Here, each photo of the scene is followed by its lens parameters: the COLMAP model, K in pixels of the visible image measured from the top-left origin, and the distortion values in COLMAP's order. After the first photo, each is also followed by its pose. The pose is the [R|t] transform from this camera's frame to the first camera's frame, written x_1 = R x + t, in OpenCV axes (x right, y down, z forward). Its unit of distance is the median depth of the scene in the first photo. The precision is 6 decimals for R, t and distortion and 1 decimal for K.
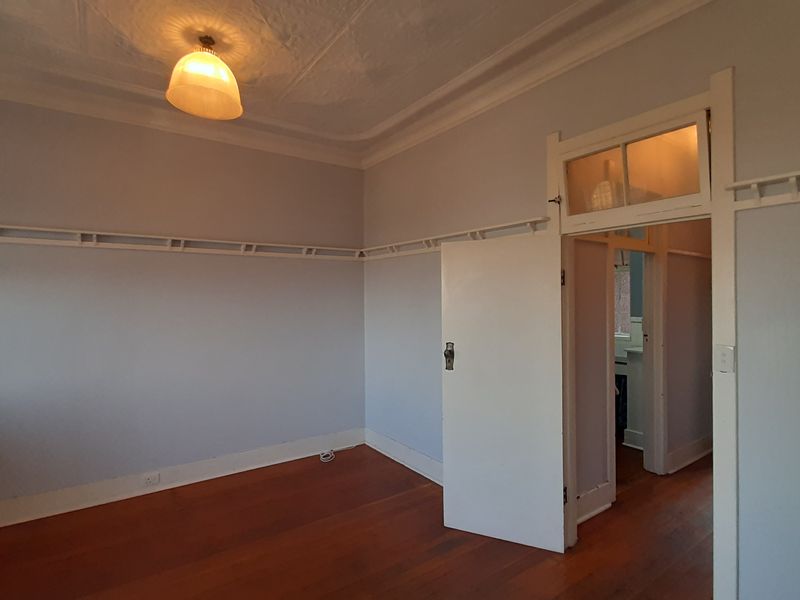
lens RADIAL K [[420.2, 0, 400.0], [0, 420.2, 300.0], [0, 0, 1]] dist [0.001596, 0.000140]
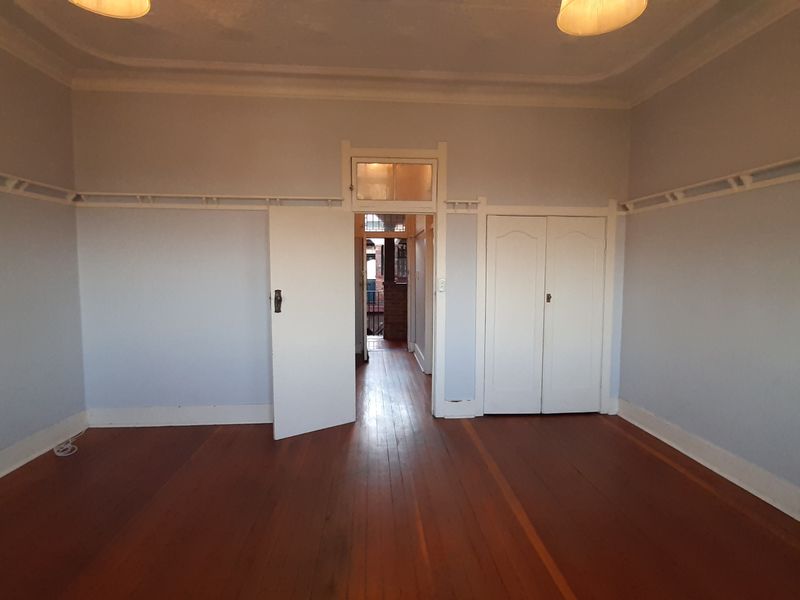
lens RADIAL K [[420.2, 0, 400.0], [0, 420.2, 300.0], [0, 0, 1]] dist [0.001596, 0.000140]
pose [[0.516301, -0.059558, 0.854334, -0.508874], [-0.000807, 0.997545, 0.070029, 0.031292], [-0.856407, -0.036846, 0.514985, 0.053330]]
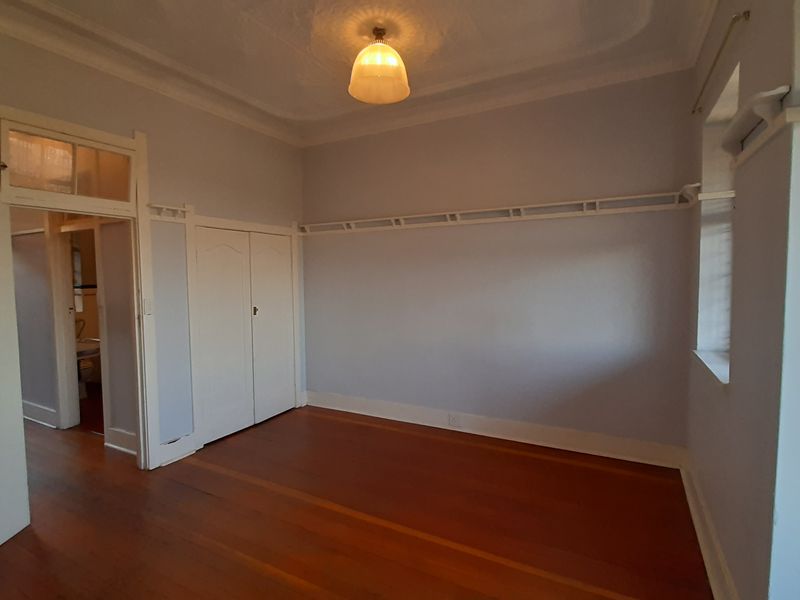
lens RADIAL K [[420.2, 0, 400.0], [0, 420.2, 300.0], [0, 0, 1]] dist [0.001596, 0.000140]
pose [[-0.459934, -0.046992, 0.886709, -0.551001], [0.019127, 0.997843, 0.062803, 0.012106], [-0.887747, 0.045846, -0.458042, 0.409970]]
